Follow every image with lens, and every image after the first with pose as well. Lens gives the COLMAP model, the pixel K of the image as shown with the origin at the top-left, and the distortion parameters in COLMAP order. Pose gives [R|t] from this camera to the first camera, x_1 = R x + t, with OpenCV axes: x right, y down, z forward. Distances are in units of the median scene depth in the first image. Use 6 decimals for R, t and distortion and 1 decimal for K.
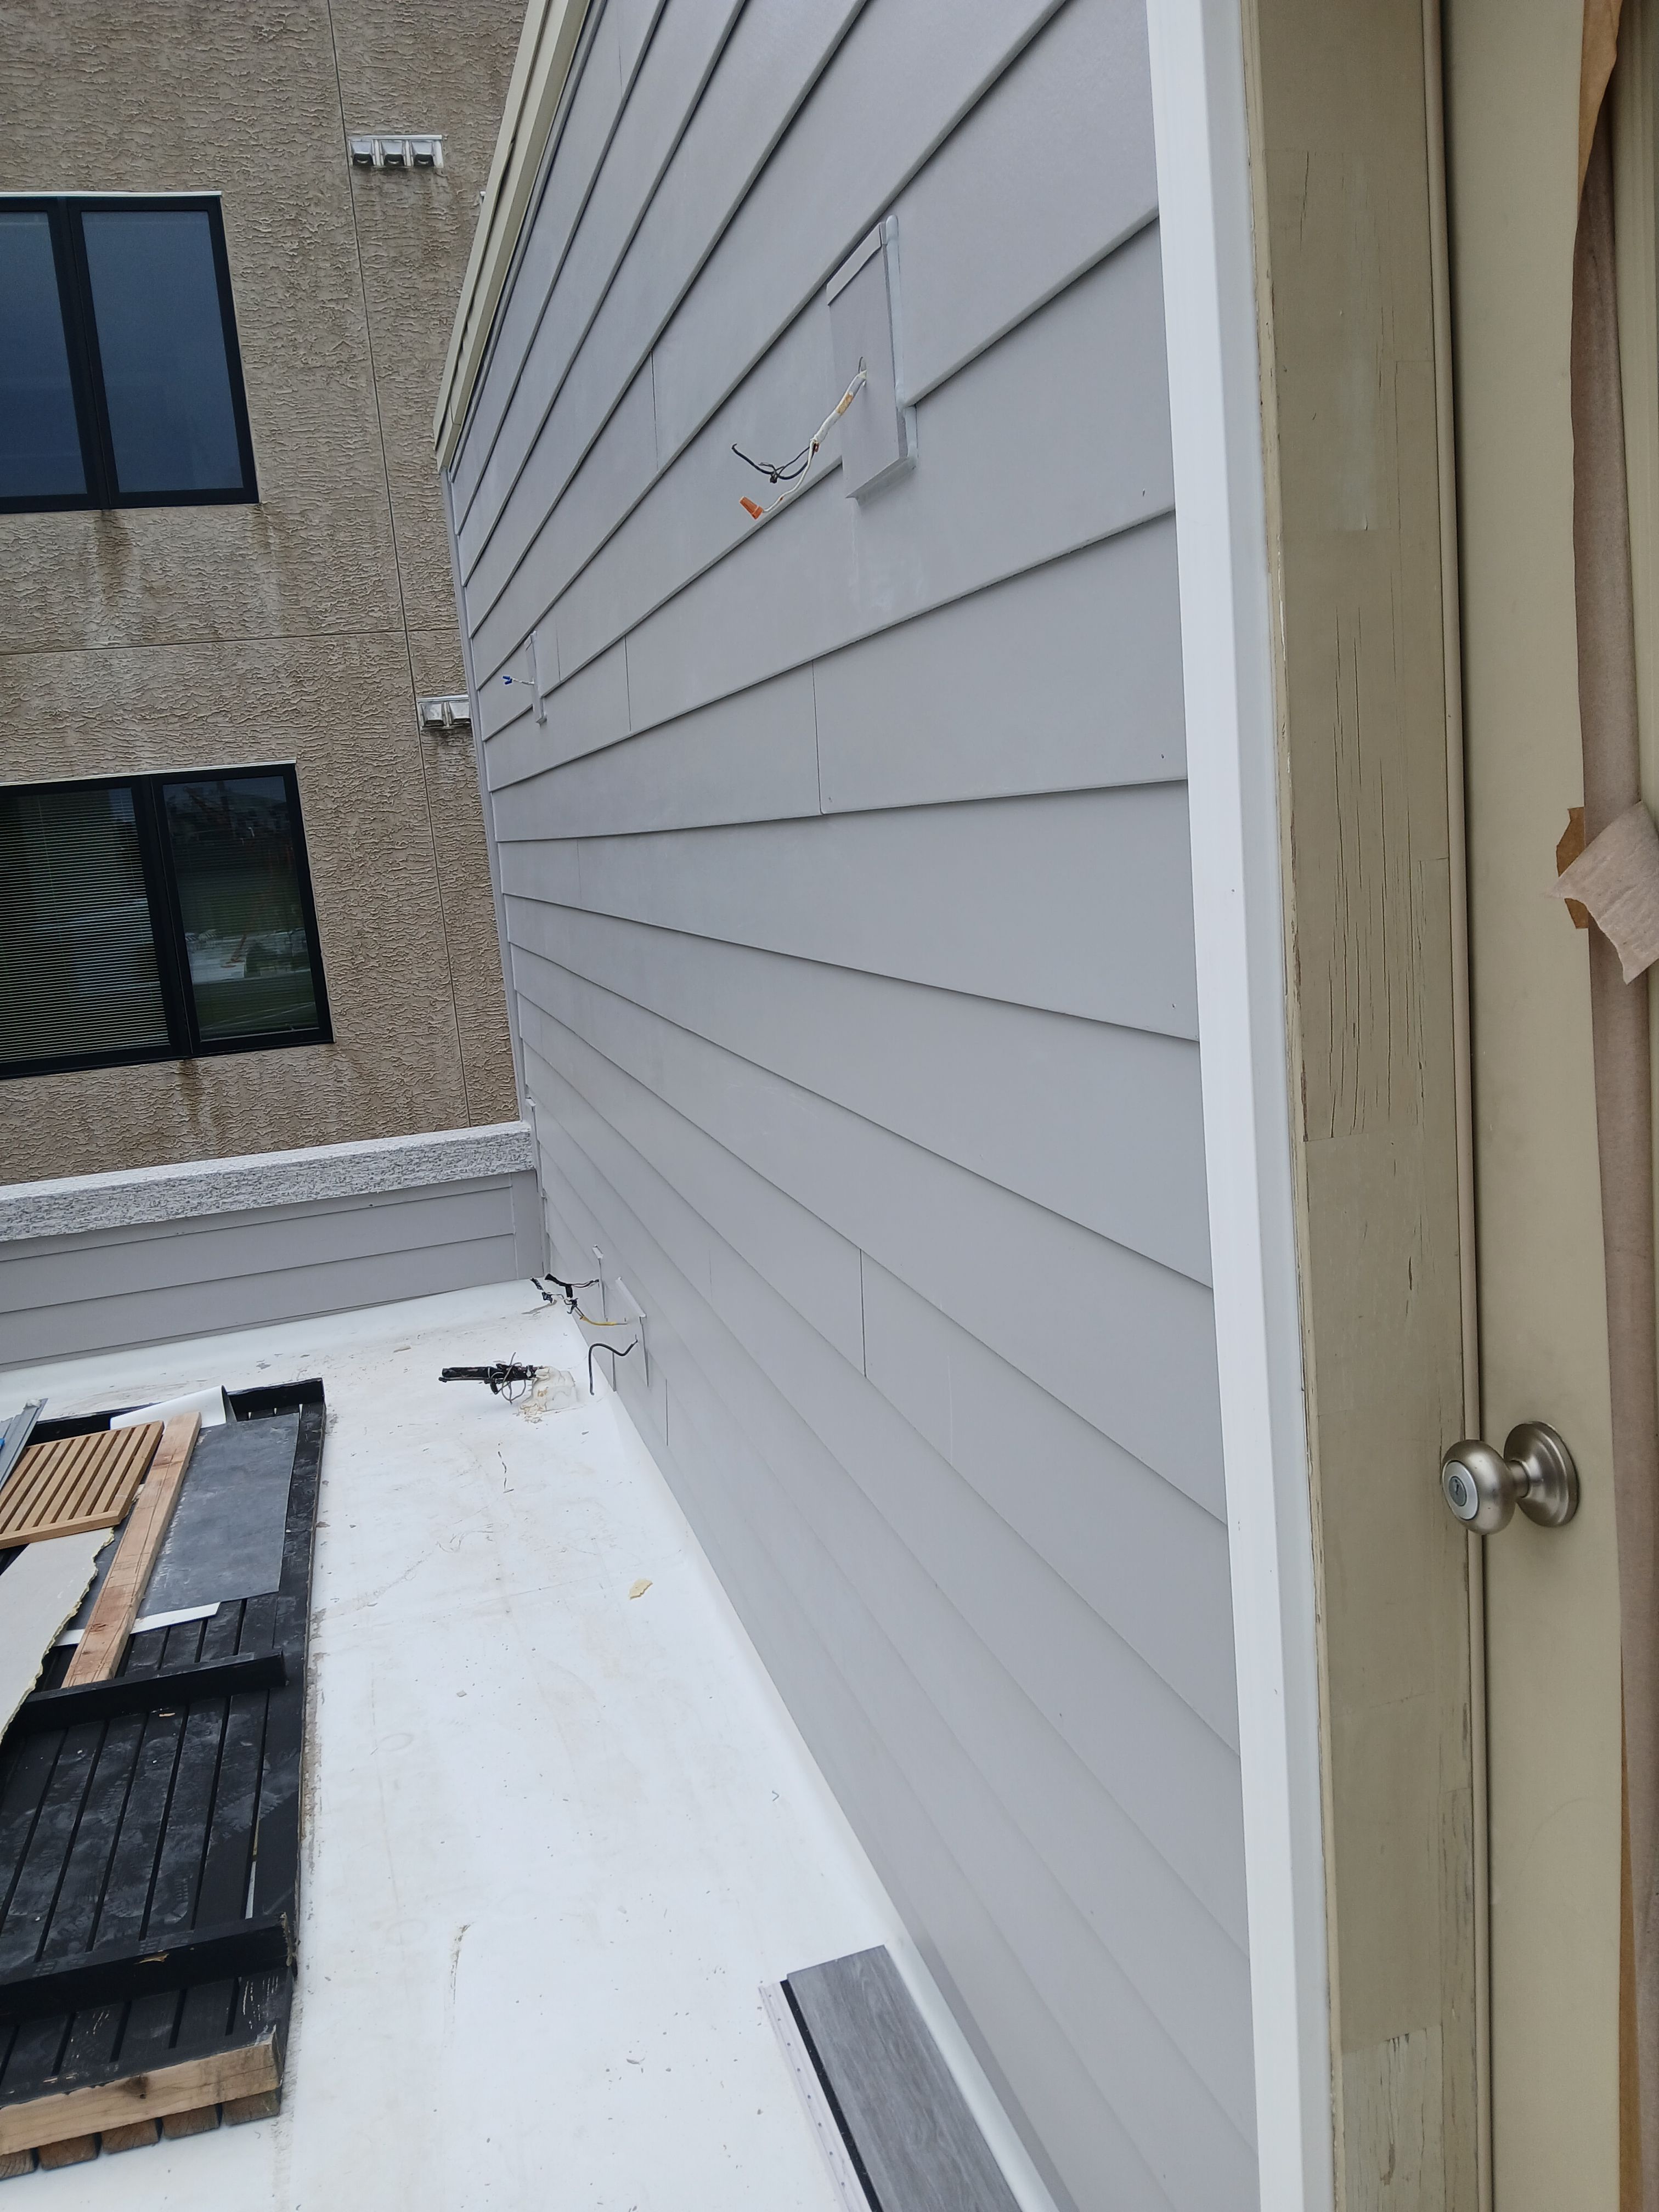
lens RADIAL K [[1664.1, 0, 822.2], [0, 1664.1, 1109.1], [0, 0, 1]] dist [-0.012062, -0.002376]
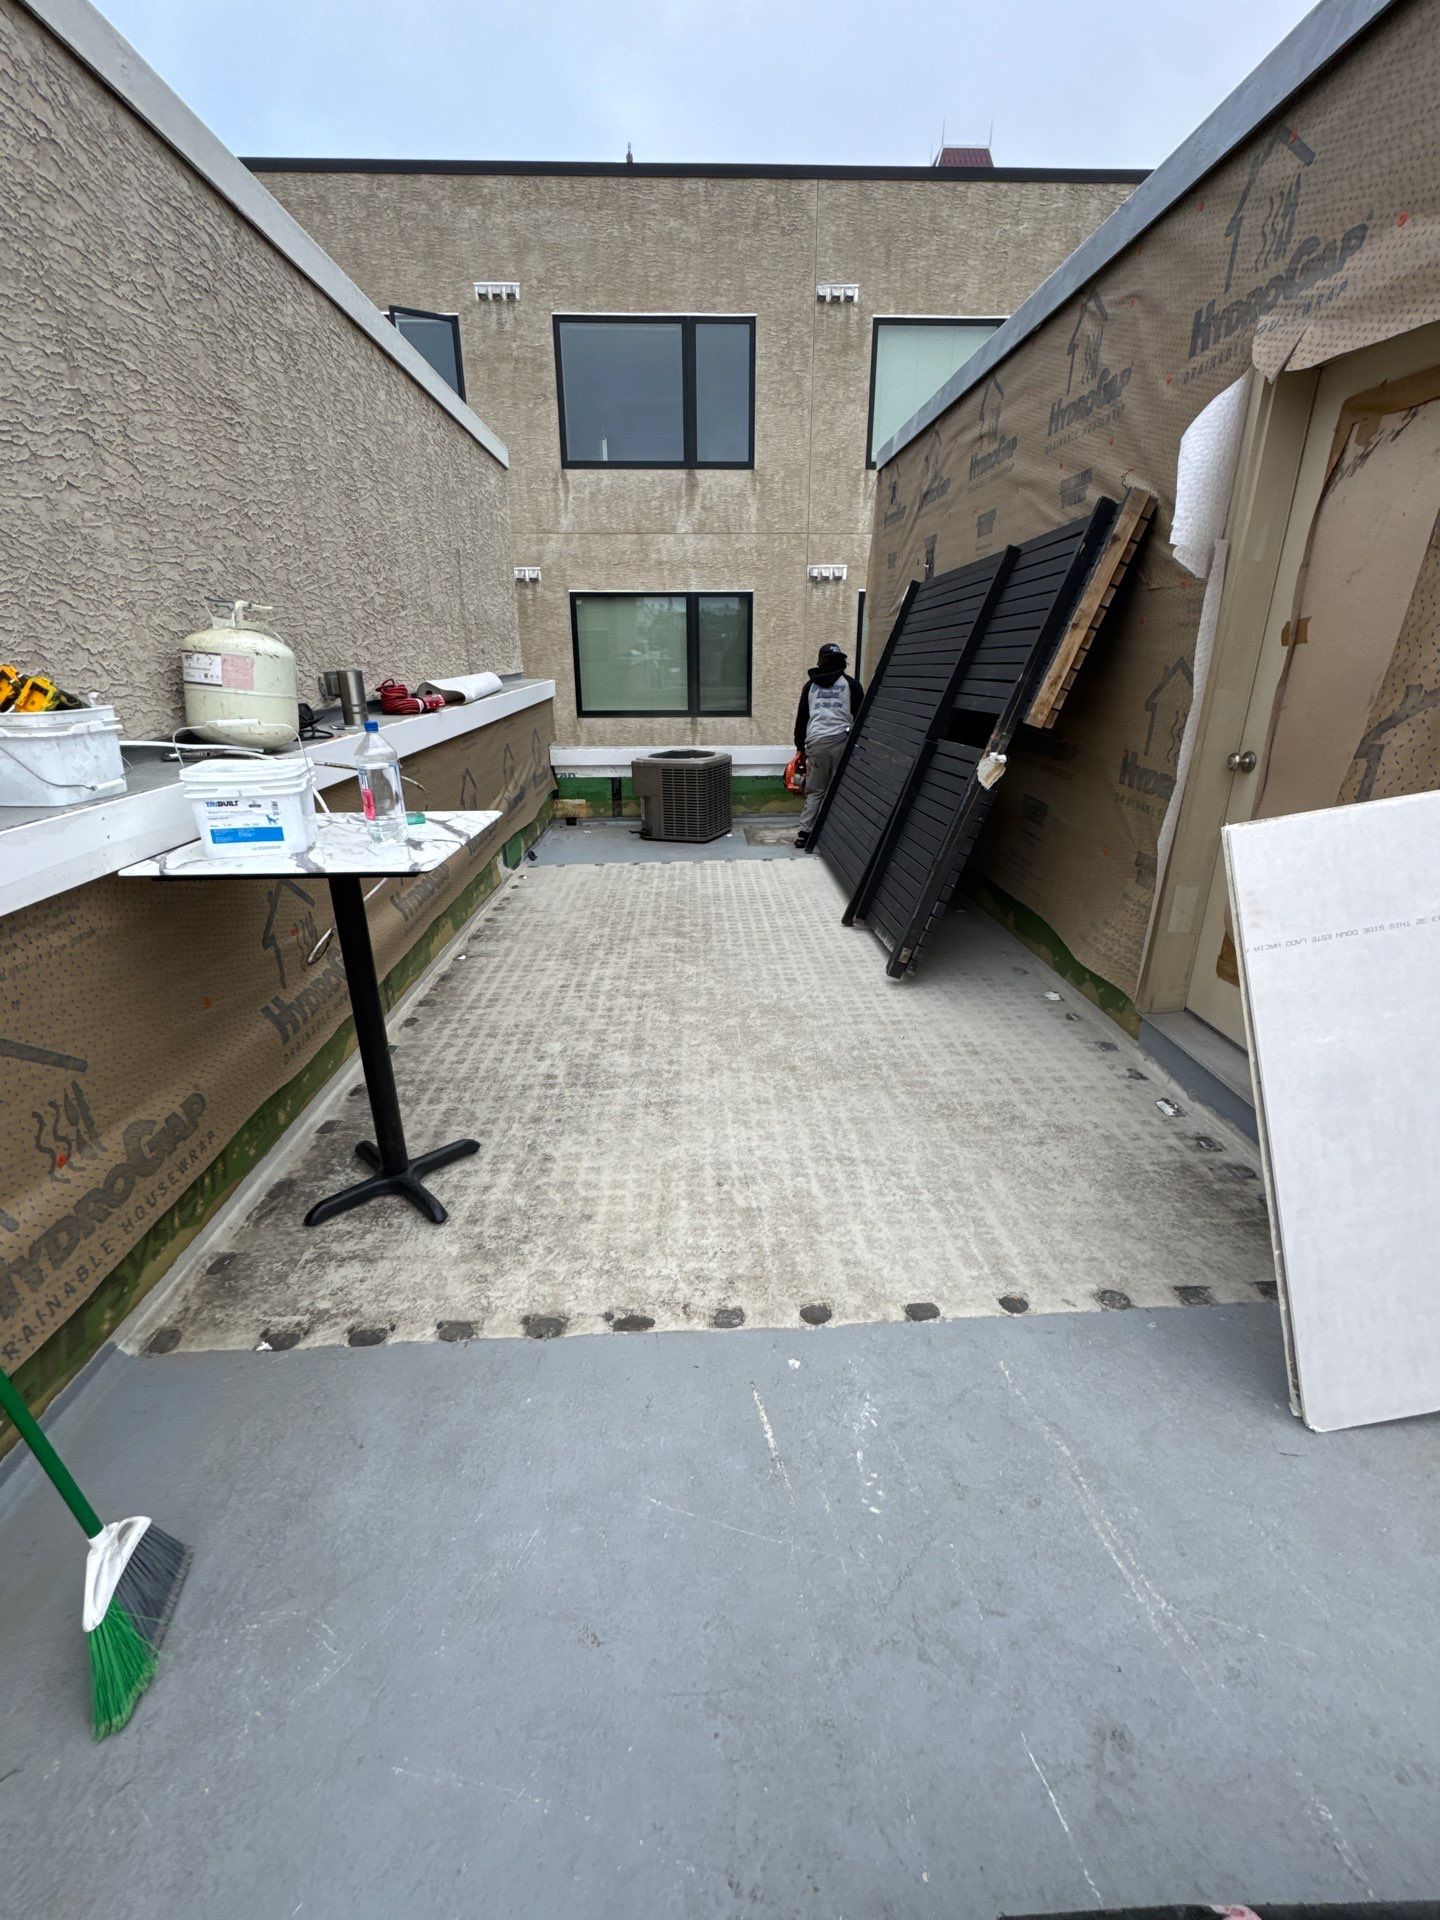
lens RADIAL K [[788.4, 0, 734.2], [0, 788.4, 950.8], [0, 0, 1]] dist [0.000152, 0.000021]
pose [[0.970056, 0.159951, -0.182777, -0.060747], [-0.116992, 0.967194, 0.225496, 0.037382], [0.212849, -0.197360, 0.956945, -0.185979]]
